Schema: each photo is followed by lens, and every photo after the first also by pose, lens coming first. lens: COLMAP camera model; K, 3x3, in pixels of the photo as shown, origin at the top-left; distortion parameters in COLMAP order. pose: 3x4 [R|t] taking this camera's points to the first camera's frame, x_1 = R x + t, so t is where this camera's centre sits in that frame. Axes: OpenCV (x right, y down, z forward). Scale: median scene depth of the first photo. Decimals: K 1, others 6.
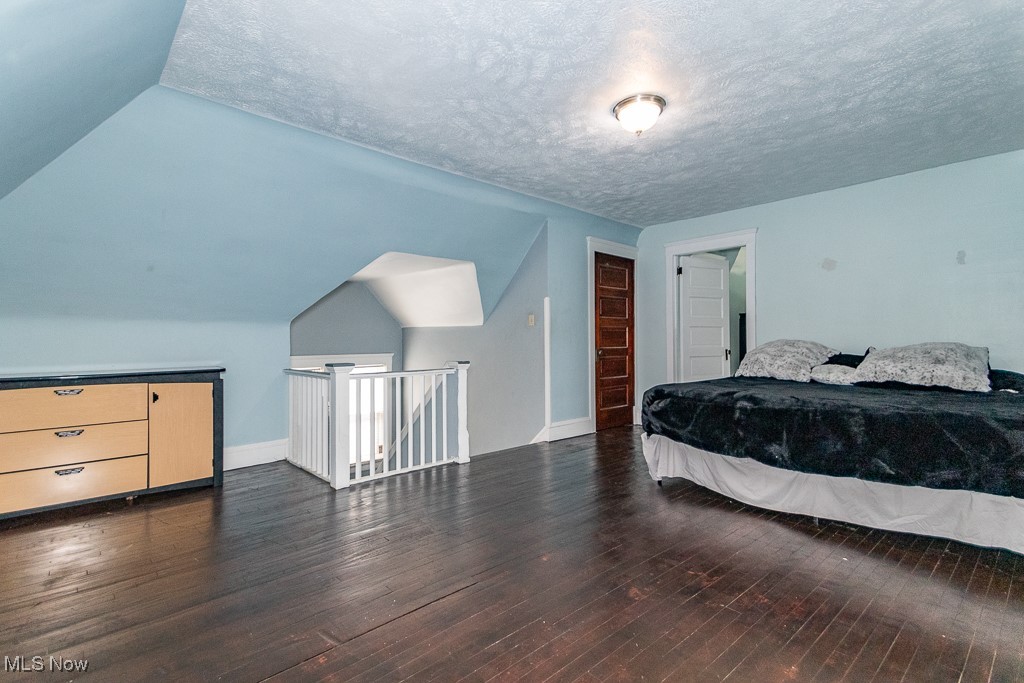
lens RADIAL K [[487.3, 0, 512.0], [0, 487.3, 341.5], [0, 0, 1]] dist [0.000486, 0.000127]
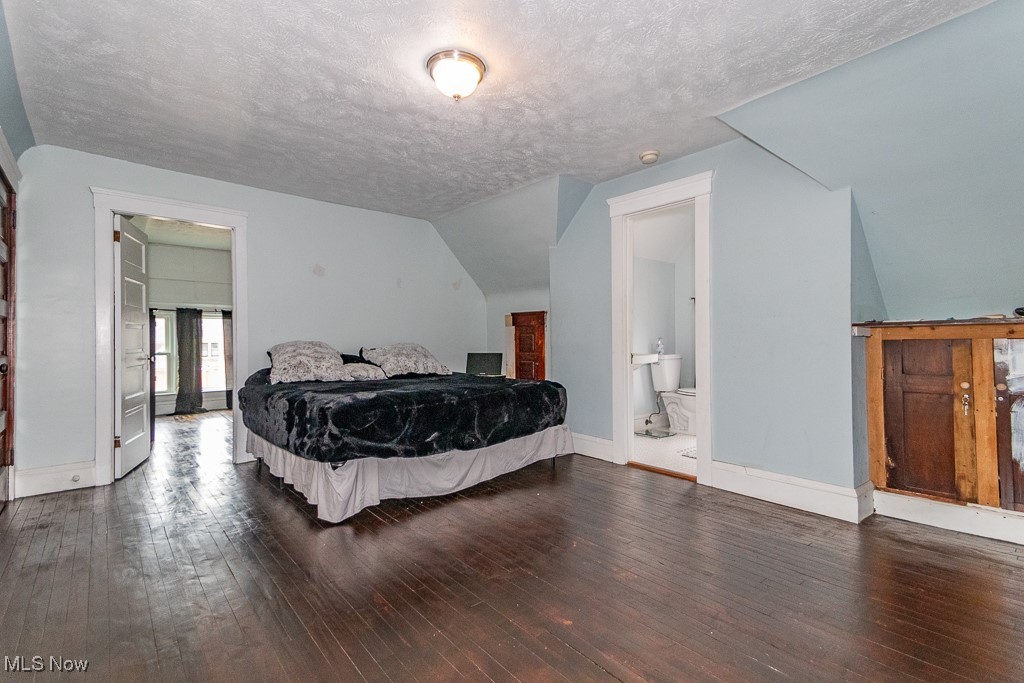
lens RADIAL K [[450.9, 0, 512.0], [0, 450.9, 341.5], [0, 0, 1]] dist [0.000713, 0.000045]
pose [[0.006029, 0.002568, 0.999979, -0.449061], [0.011565, 0.999930, -0.002638, 0.005023], [-0.999915, 0.011581, 0.005999, 0.764021]]
